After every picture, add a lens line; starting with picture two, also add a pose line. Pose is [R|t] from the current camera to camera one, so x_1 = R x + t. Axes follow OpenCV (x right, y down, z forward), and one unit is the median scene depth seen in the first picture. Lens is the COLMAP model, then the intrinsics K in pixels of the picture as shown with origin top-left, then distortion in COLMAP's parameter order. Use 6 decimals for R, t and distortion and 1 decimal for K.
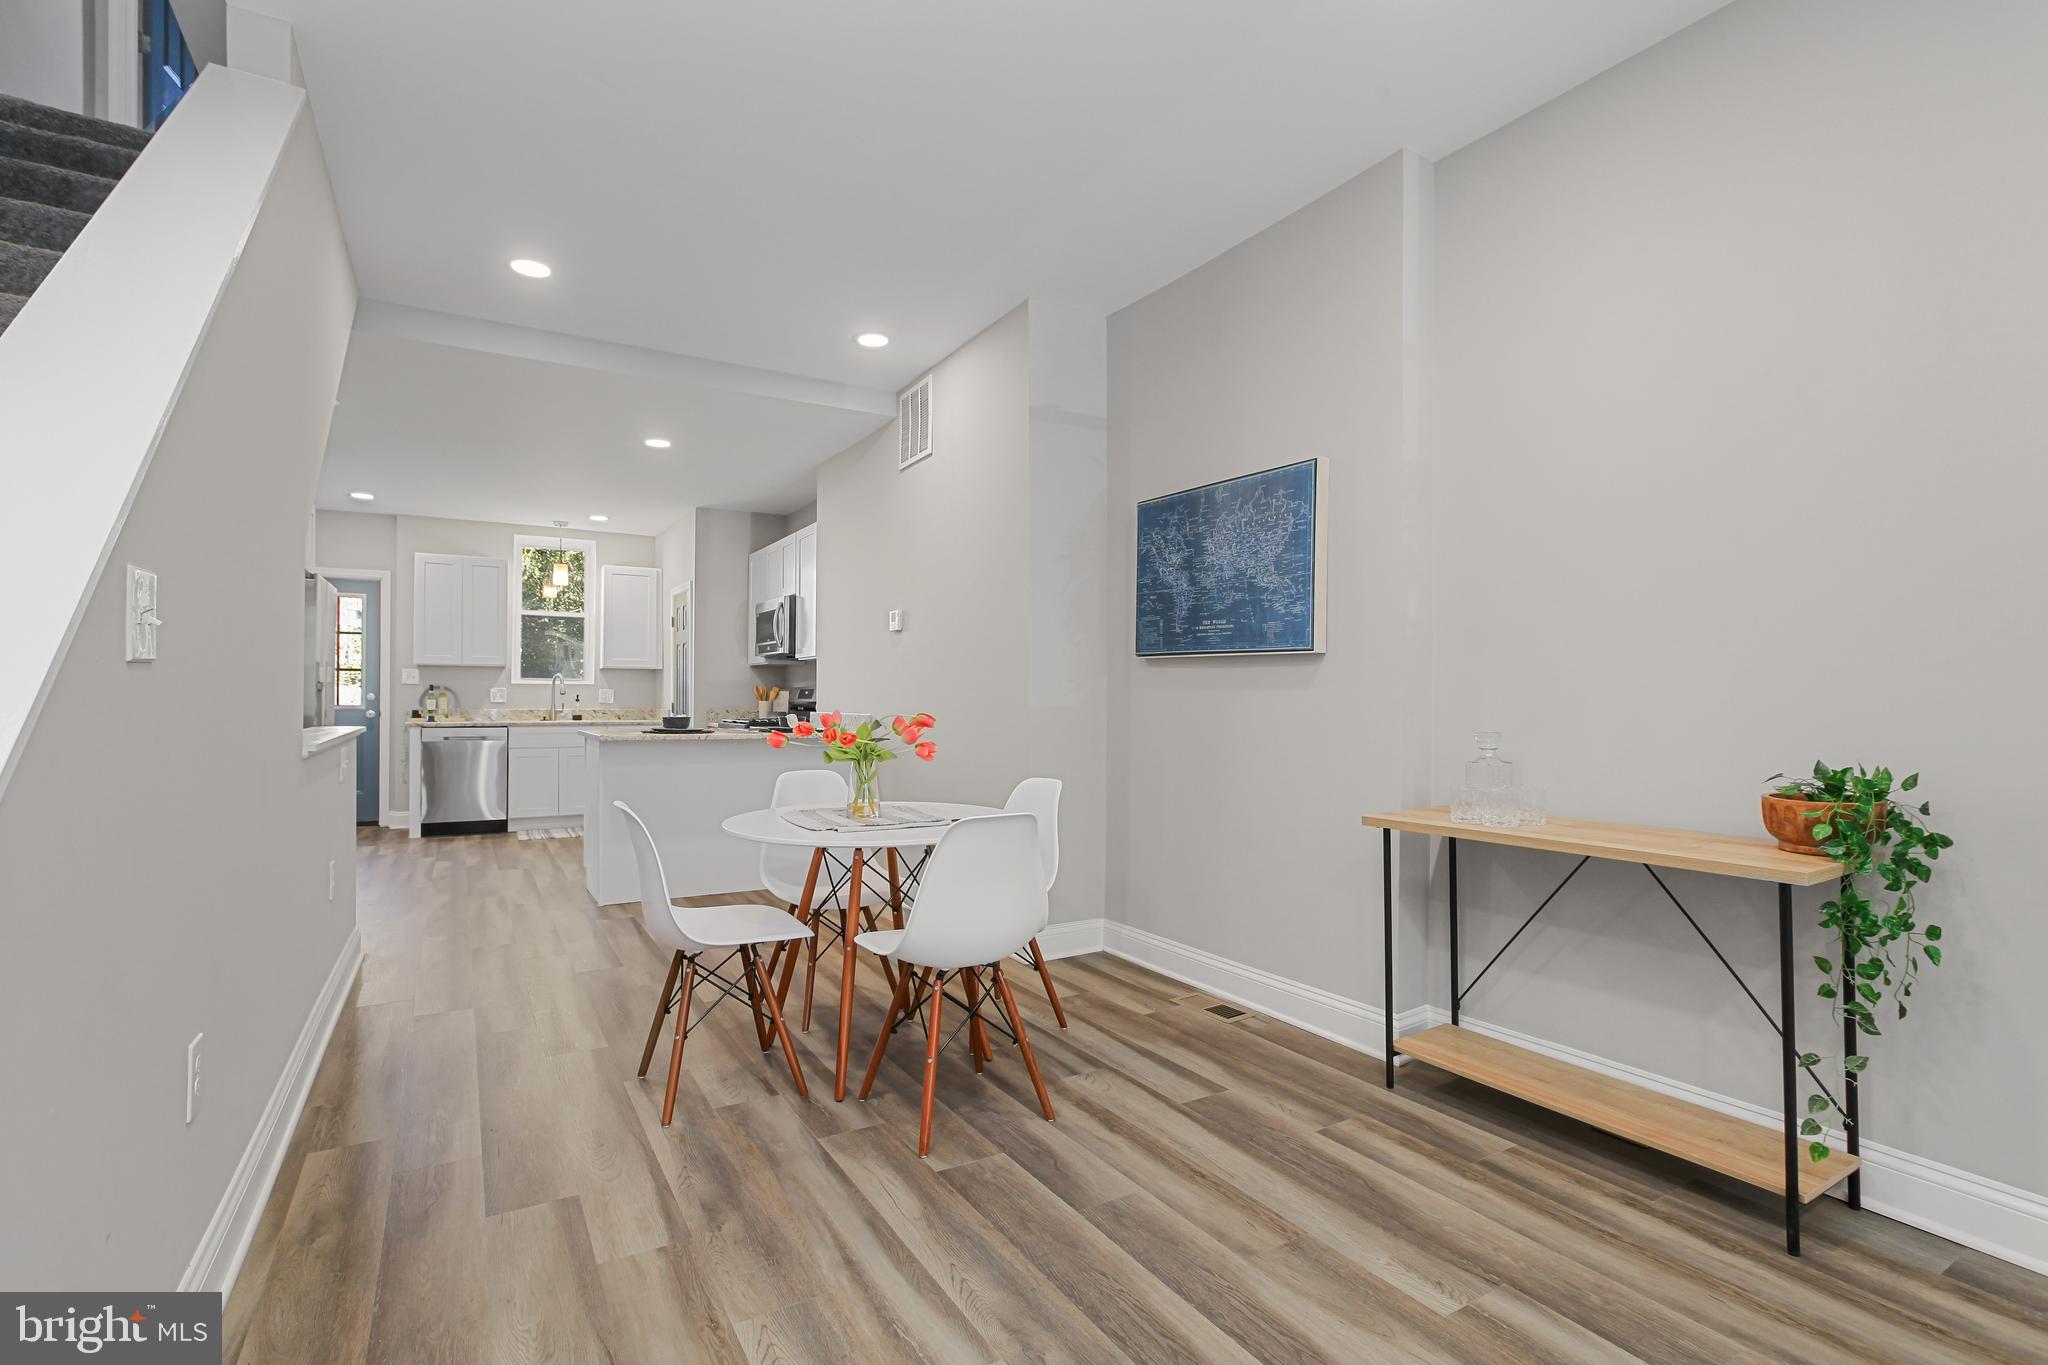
lens RADIAL K [[919.9, 0, 989.3], [0, 919.9, 683.6], [0, 0, 1]] dist [-0.022767, 0.011664]
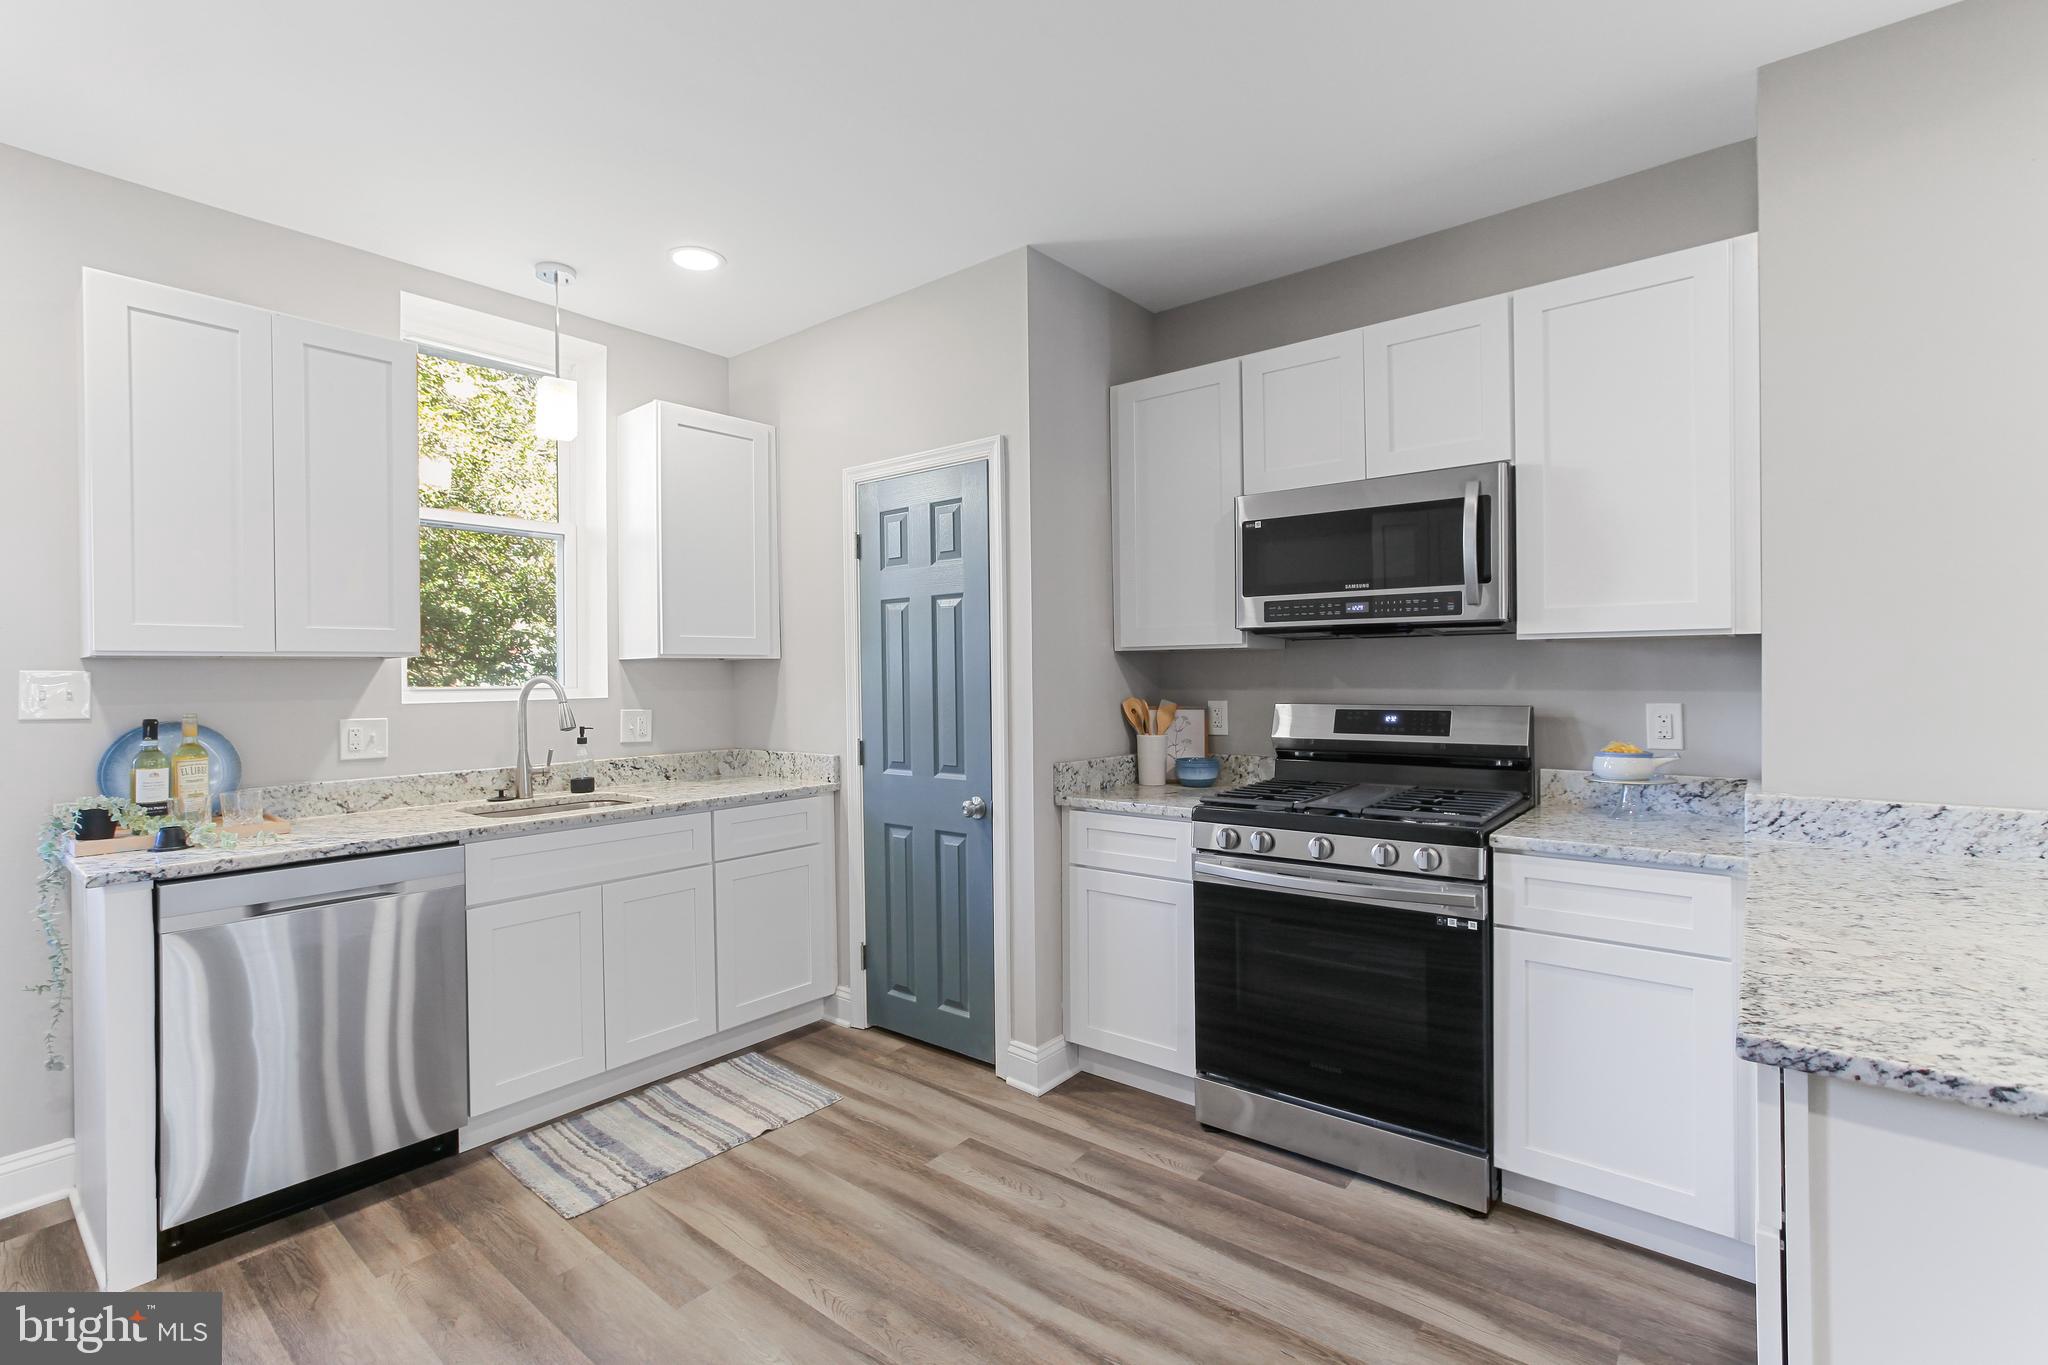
lens RADIAL K [[919.9, 0, 1016.8], [0, 919.9, 669.8], [0, 0, 1]] dist [-0.022767, 0.011664]
pose [[0.937760, -0.011573, 0.347091, -0.254428], [0.006494, 0.999854, 0.015790, -0.010636], [-0.347224, -0.012553, 0.937698, 0.351684]]
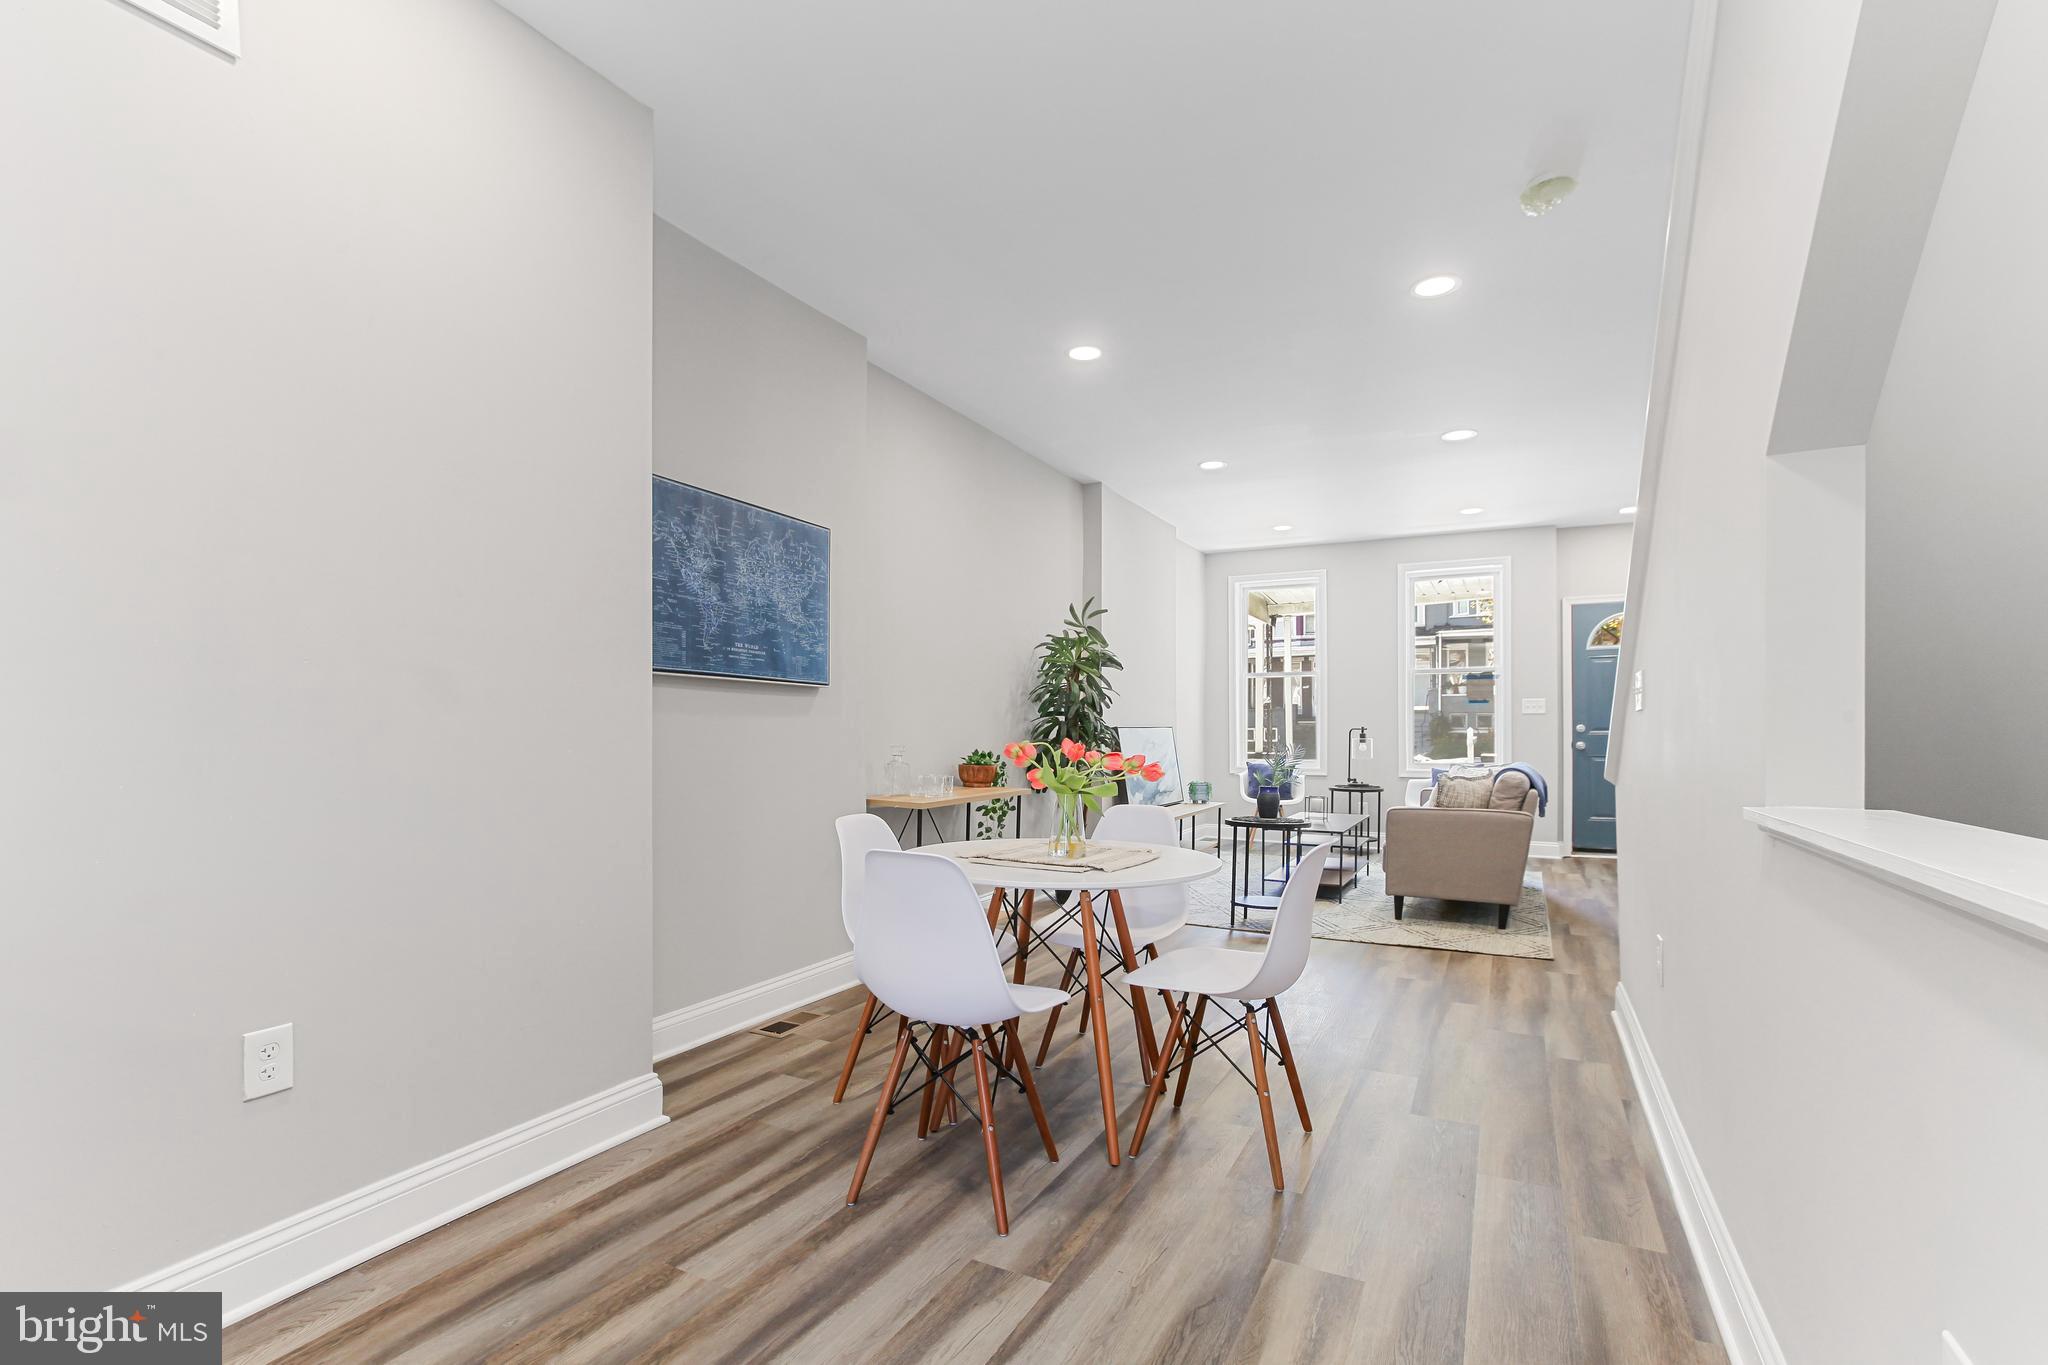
lens RADIAL K [[919.9, 0, 1030.8], [0, 919.9, 721.4], [0, 0, 1]] dist [-0.022767, 0.011664]
pose [[-0.534618, -0.000578, 0.845094, -1.241883], [-0.015078, 0.999847, -0.008855, 0.028494], [-0.844960, -0.017476, -0.534545, 2.129733]]
